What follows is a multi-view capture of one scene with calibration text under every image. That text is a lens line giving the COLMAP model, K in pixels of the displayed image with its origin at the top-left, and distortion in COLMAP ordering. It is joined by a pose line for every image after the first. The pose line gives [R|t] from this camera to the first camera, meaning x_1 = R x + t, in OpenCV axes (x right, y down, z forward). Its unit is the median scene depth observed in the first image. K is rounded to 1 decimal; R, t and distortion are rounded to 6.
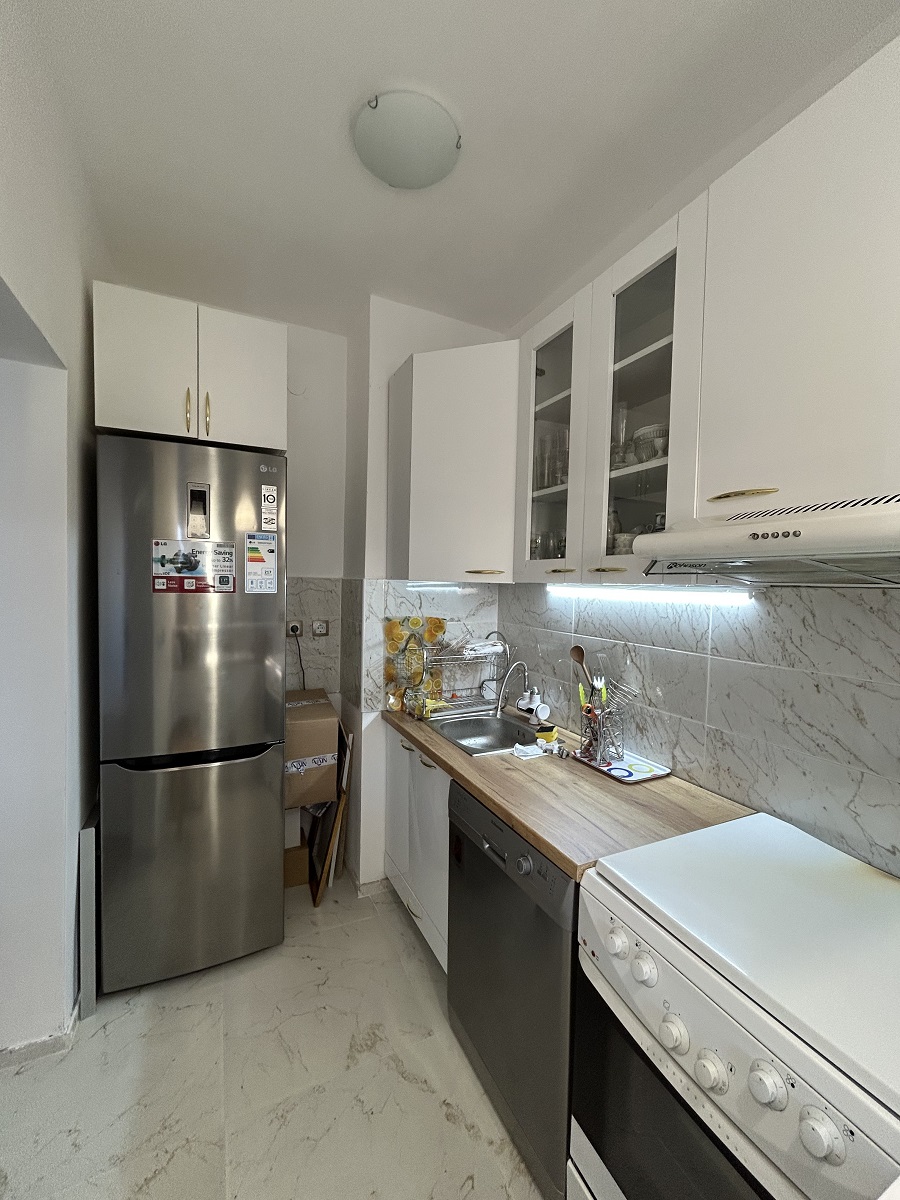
lens RADIAL K [[486.8, 0, 451.0], [0, 486.8, 599.5], [0, 0, 1]] dist [0.002342, 0.000117]
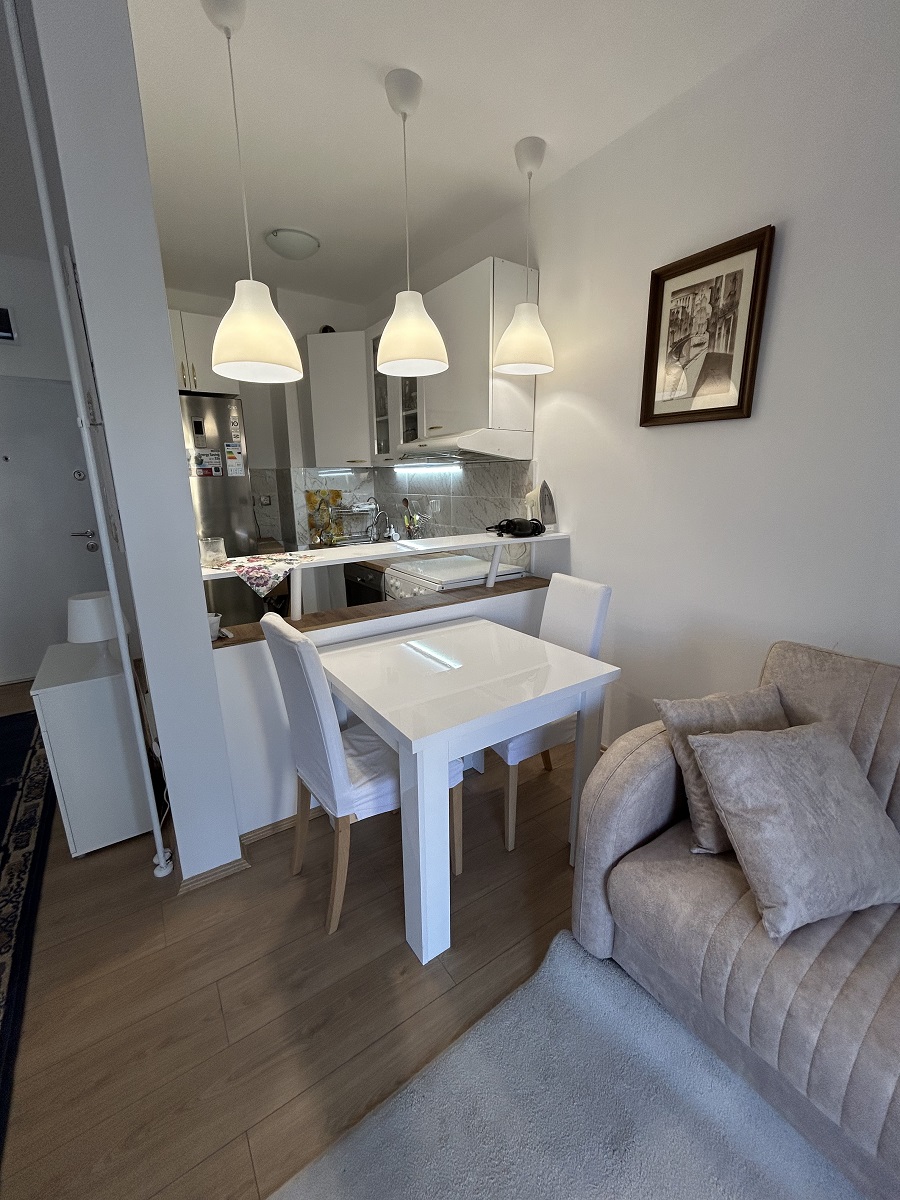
lens RADIAL K [[486.8, 0, 448.5], [0, 486.8, 603.2], [0, 0, 1]] dist [0.002342, 0.000117]
pose [[0.988878, -0.067591, 0.132481, 0.112807], [0.037340, 0.975066, 0.218752, 0.067862], [-0.143963, -0.211372, 0.966745, -0.845010]]
